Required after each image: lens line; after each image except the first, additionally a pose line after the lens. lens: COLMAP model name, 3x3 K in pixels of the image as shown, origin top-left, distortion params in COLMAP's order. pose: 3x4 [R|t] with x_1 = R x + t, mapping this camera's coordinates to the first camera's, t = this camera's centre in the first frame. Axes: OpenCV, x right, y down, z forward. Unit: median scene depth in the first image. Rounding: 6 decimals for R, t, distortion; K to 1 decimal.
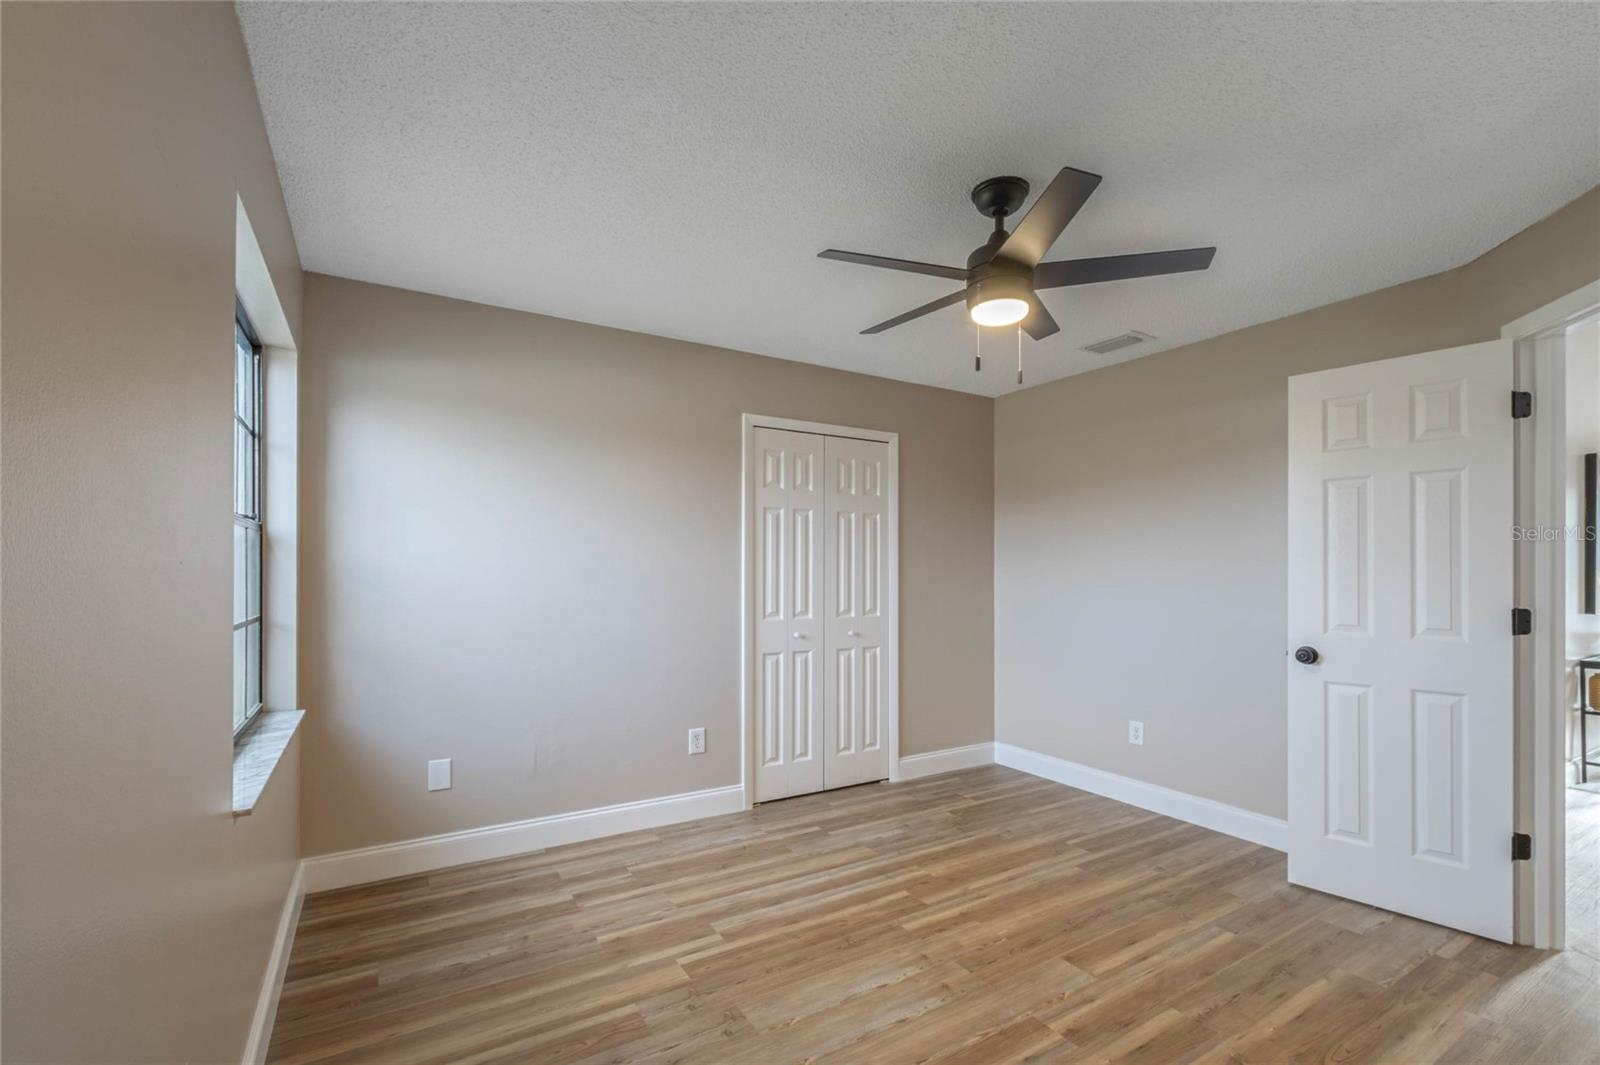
lens RADIAL K [[685.6, 0, 849.8], [0, 685.6, 570.5], [0, 0, 1]] dist [-0.005097, 0.000699]
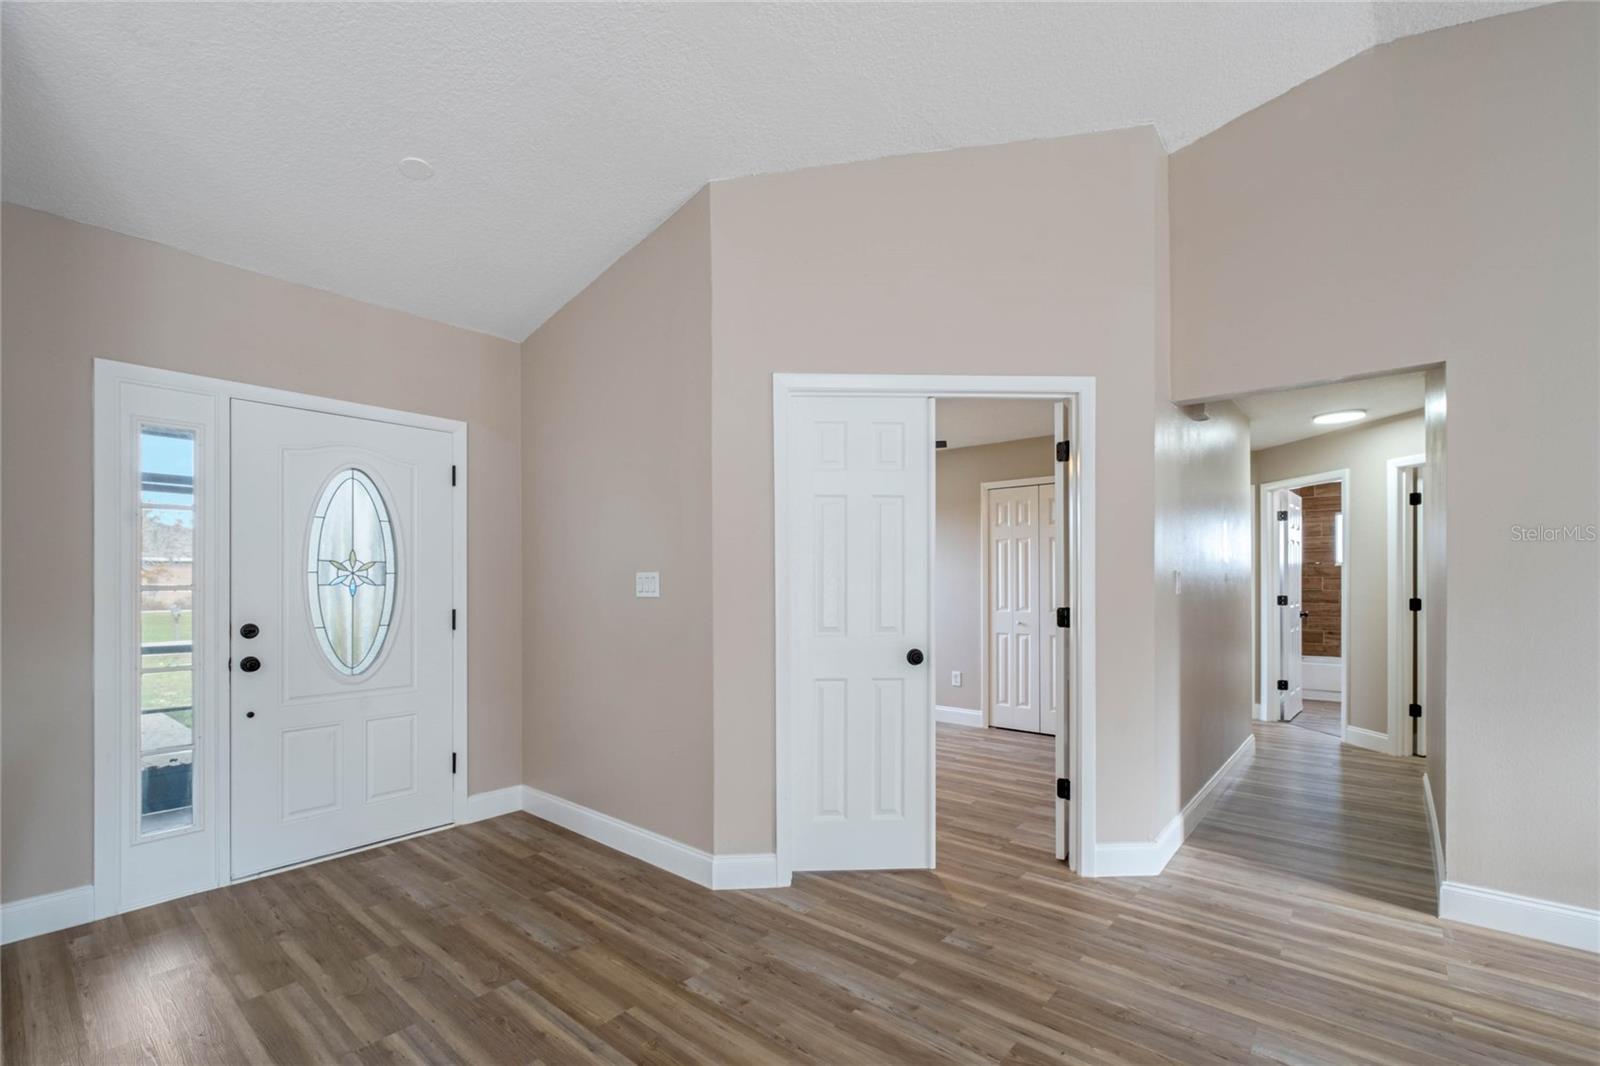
lens RADIAL K [[685.6, 0, 789.6], [0, 685.6, 585.3], [0, 0, 1]] dist [-0.005097, 0.000699]
pose [[0.311250, -0.001778, -0.950326, 1.218497], [0.004226, 0.999991, -0.000487, 0.011373], [0.950319, -0.003864, 0.311255, 0.059597]]
